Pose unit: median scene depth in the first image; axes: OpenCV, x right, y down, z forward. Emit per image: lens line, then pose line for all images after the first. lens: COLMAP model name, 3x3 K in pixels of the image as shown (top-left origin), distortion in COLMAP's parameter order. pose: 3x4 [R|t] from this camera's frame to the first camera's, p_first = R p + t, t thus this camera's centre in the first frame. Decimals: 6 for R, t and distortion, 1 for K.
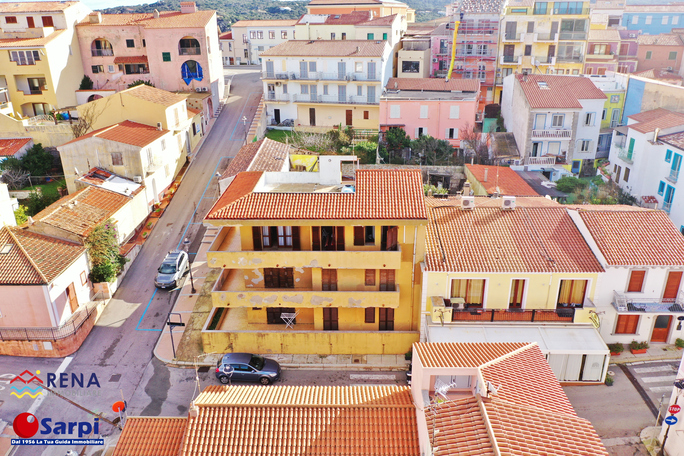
lens RADIAL K [[532.3, 0, 343.9], [0, 532.3, 228.8], [0, 0, 1]] dist [-0.021081, -0.000078]
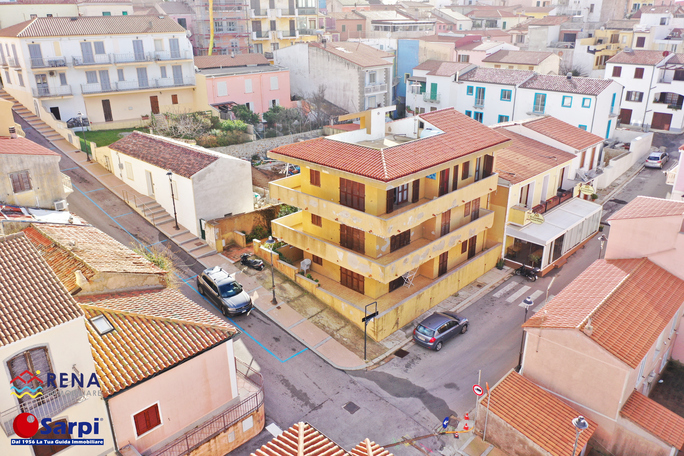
lens RADIAL K [[532.3, 0, 345.0], [0, 532.3, 230.3], [0, 0, 1]] dist [-0.021081, -0.000078]
pose [[0.678275, -0.277585, 0.680360, -0.428376], [0.277852, 0.954044, 0.112246, -0.027368], [-0.680250, 0.112906, 0.724232, 0.196751]]
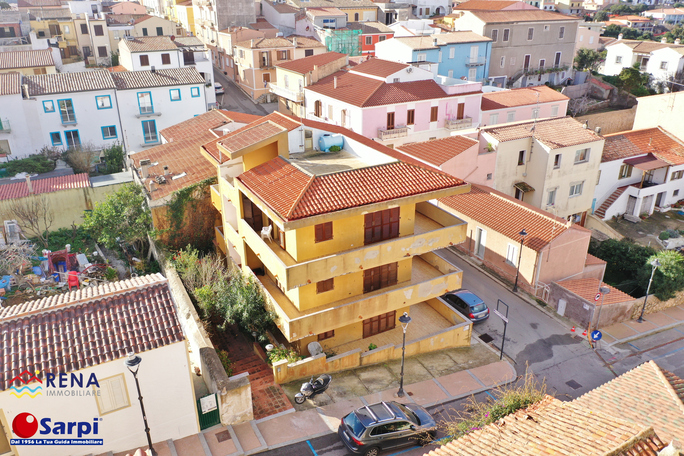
lens RADIAL K [[532.3, 0, 344.6], [0, 532.3, 231.1], [0, 0, 1]] dist [-0.021081, -0.000078]
pose [[-0.504334, -0.346587, 0.790901, -0.393213], [0.325003, 0.772379, 0.545715, -0.224672], [-0.800013, 0.532268, -0.276895, 0.663928]]
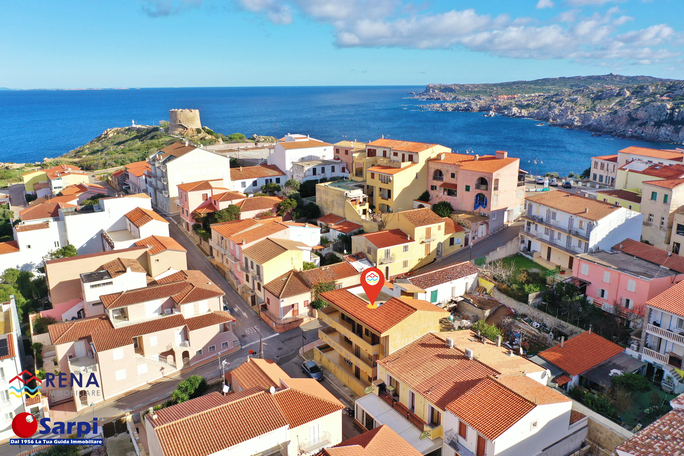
lens RADIAL K [[532.3, 0, 344.1], [0, 532.3, 227.5], [0, 0, 1]] dist [-0.021081, -0.000078]
pose [[0.562908, 0.226726, -0.794814, 0.657968], [-0.311118, 0.949035, 0.050377, -0.189595], [0.765728, 0.218923, 0.604758, -0.120971]]
